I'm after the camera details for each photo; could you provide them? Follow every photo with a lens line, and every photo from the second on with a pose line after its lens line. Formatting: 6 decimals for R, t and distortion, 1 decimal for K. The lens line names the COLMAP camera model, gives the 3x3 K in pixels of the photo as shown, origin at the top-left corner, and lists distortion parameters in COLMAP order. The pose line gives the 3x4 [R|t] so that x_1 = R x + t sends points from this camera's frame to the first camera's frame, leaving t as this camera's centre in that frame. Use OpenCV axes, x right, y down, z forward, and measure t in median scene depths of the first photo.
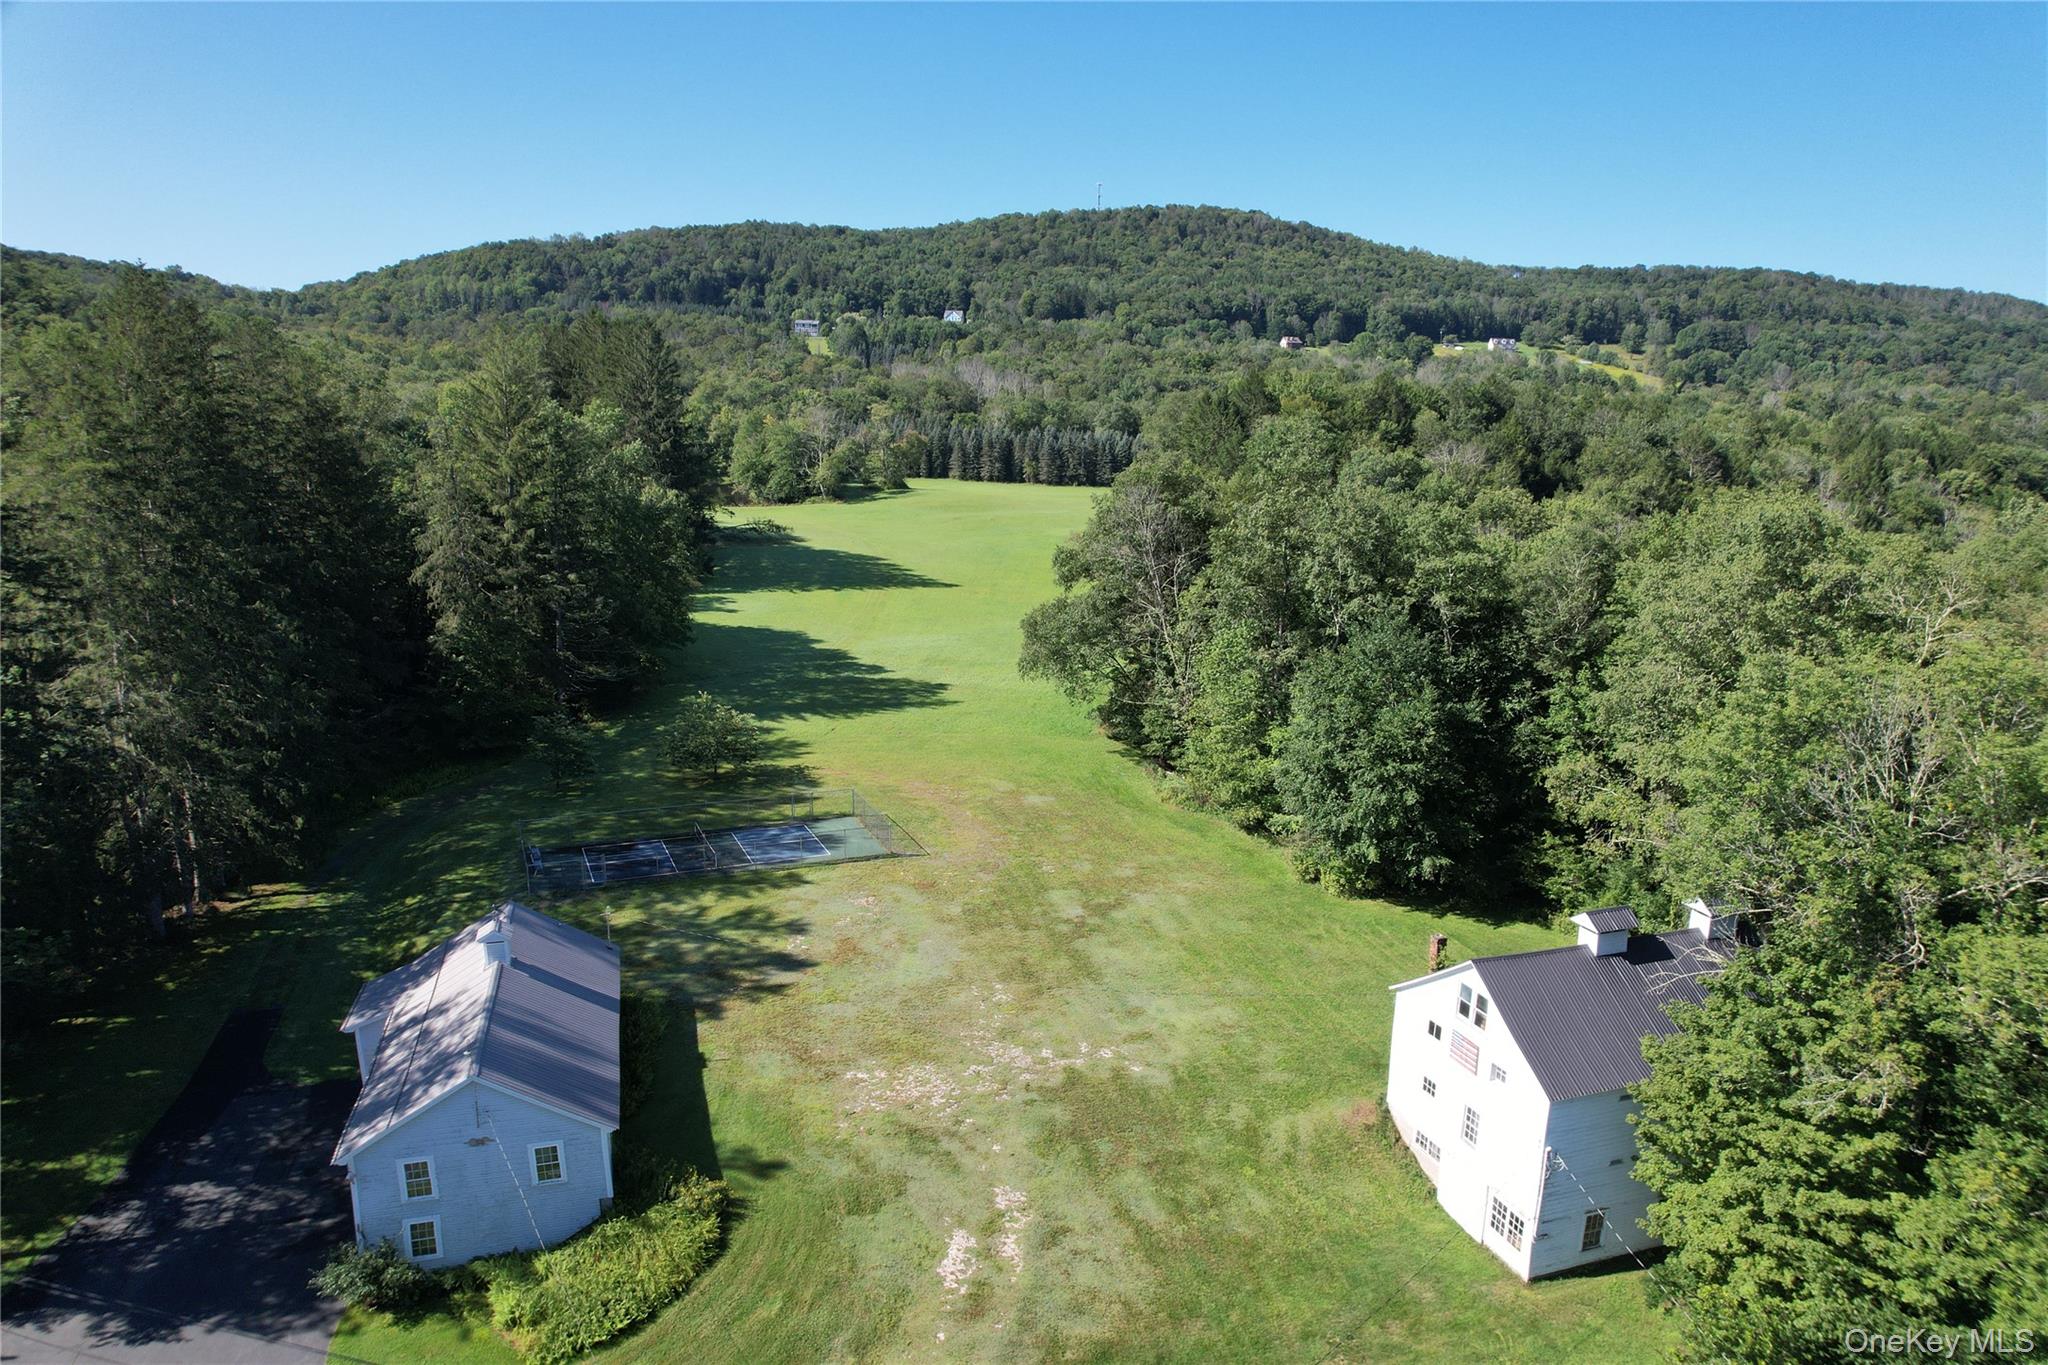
lens RADIAL K [[1322.6, 0, 1033.6], [0, 1322.6, 684.4], [0, 0, 1]] dist [-0.077603, 0.075053]
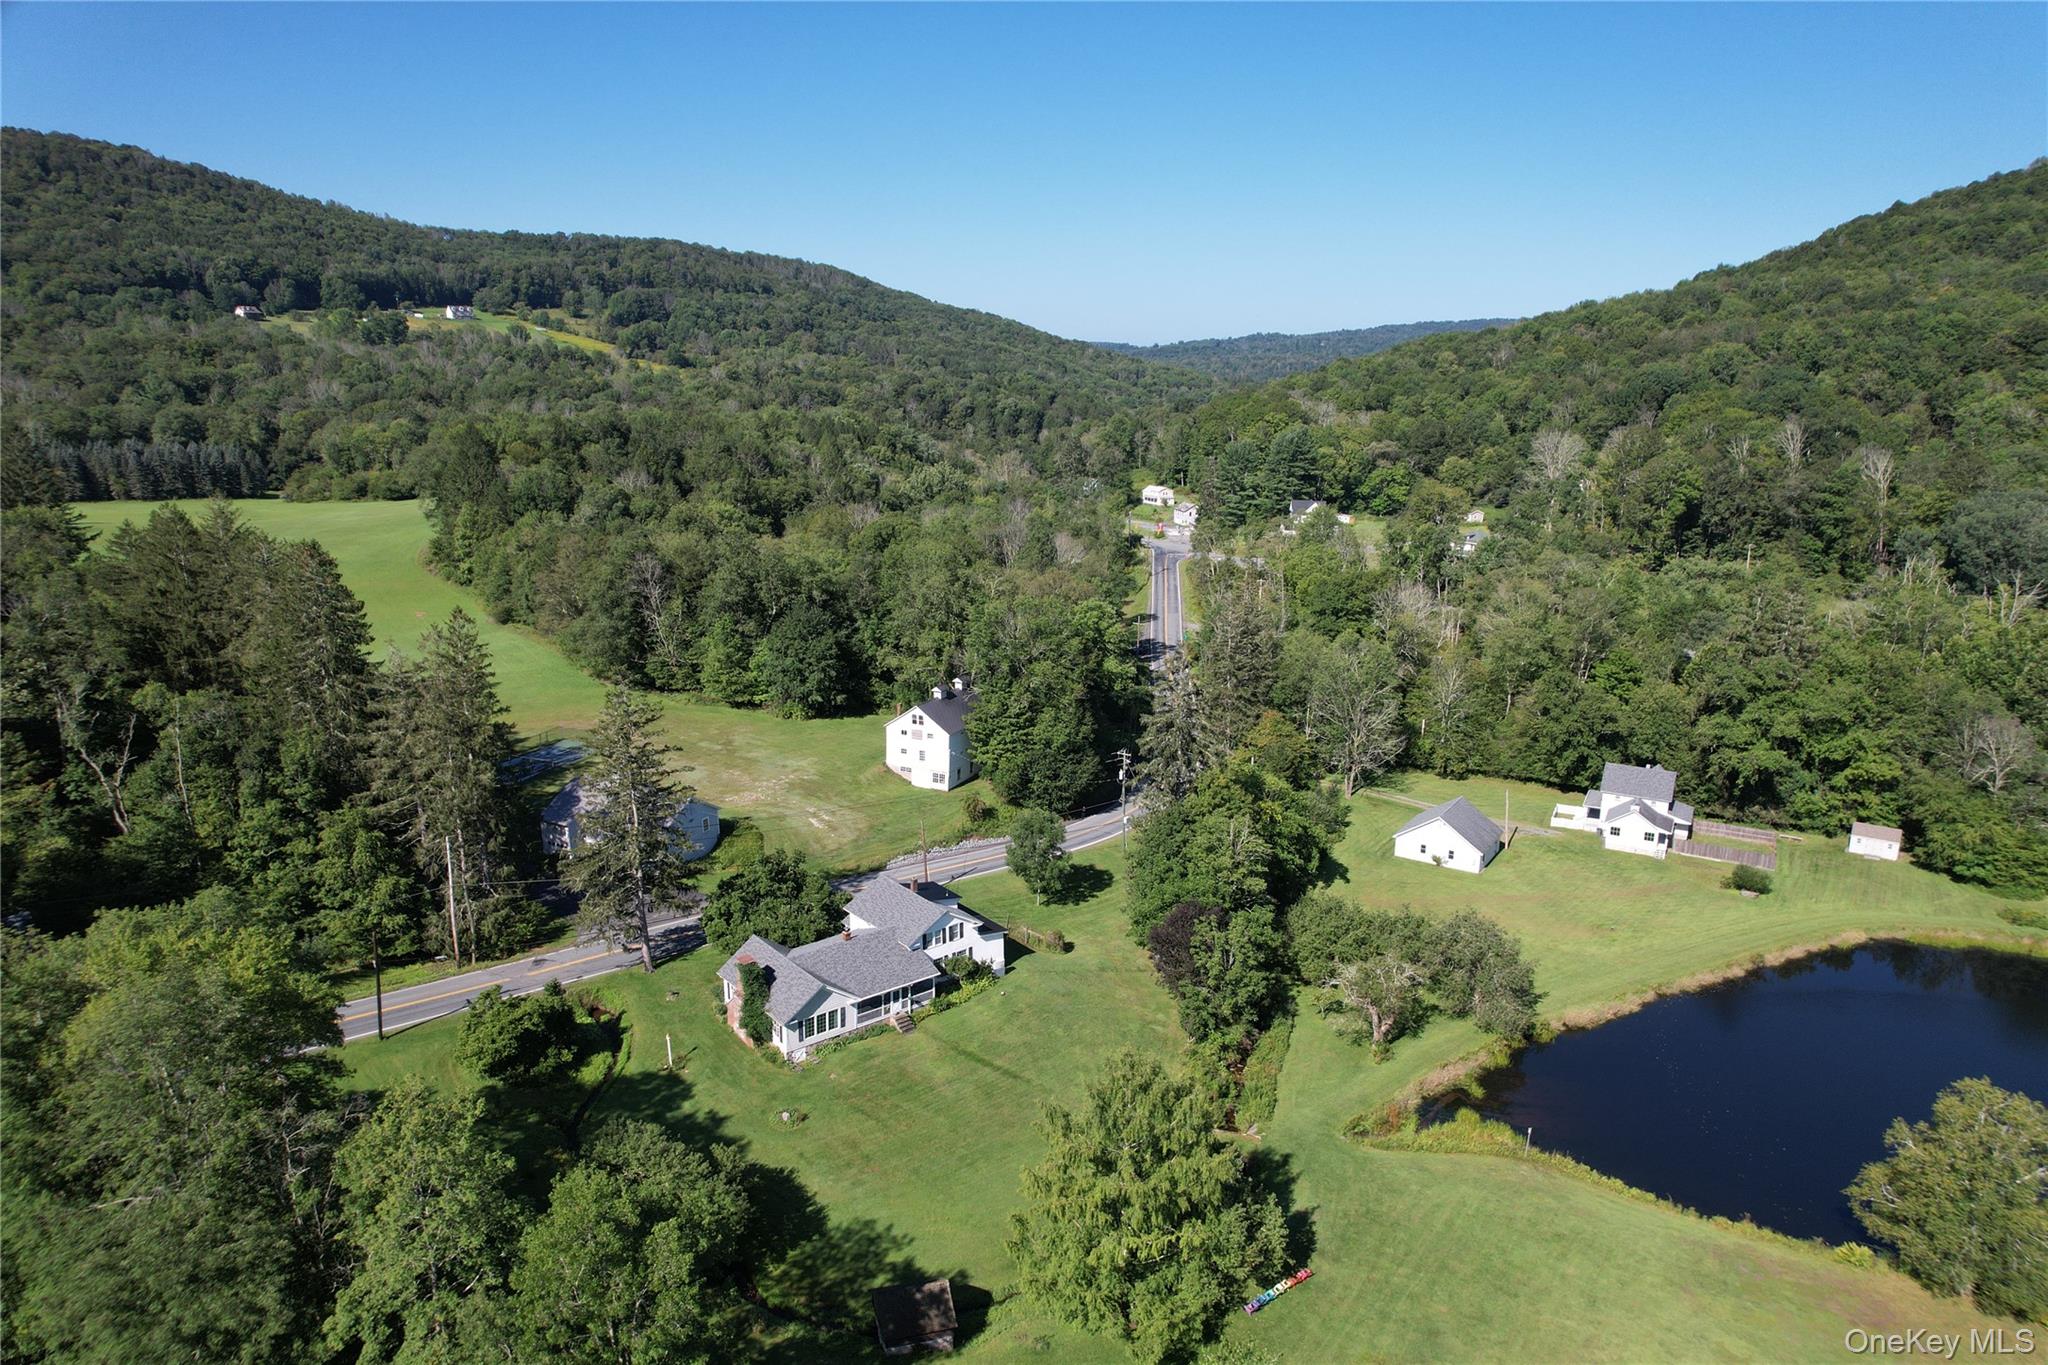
lens RADIAL K [[1322.6, 0, 1033.6], [0, 1322.6, 684.4], [0, 0, 1]] dist [-0.077603, 0.075053]
pose [[0.707600, -0.180125, 0.683269, -0.095099], [0.144505, 0.983416, 0.109599, -0.009412], [-0.691679, 0.021183, 0.721894, -0.089960]]
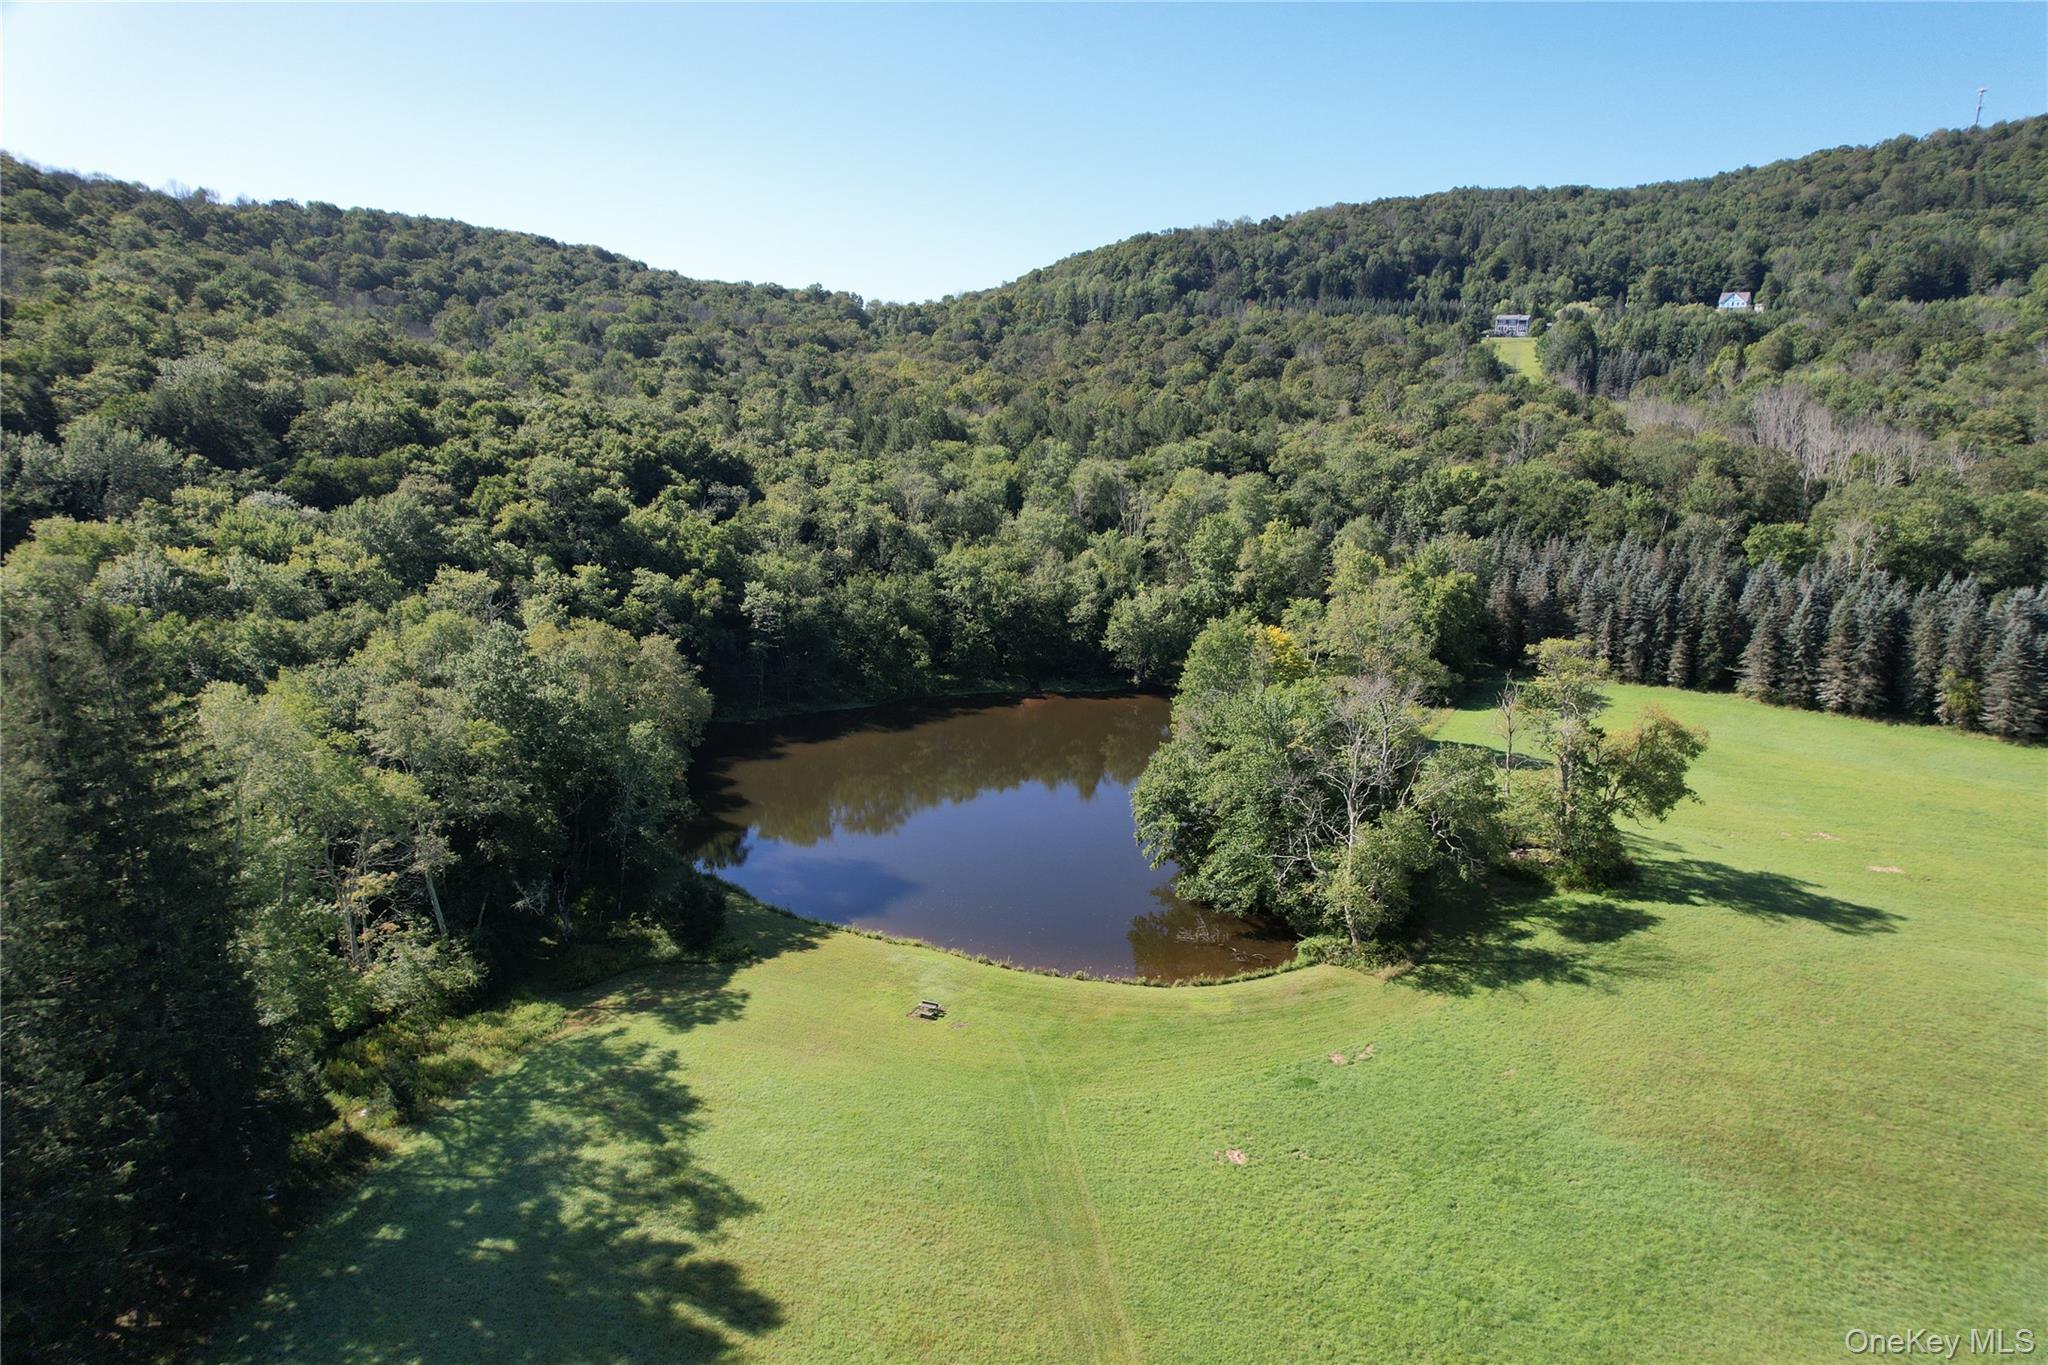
lens RADIAL K [[1322.6, 0, 1033.6], [0, 1322.6, 684.4], [0, 0, 1]] dist [-0.077603, 0.075053]
pose [[0.864318, 0.091512, -0.494550, -0.023464], [-0.085617, 0.995727, 0.034619, -0.069902], [0.495605, 0.012420, 0.868459, 0.222814]]
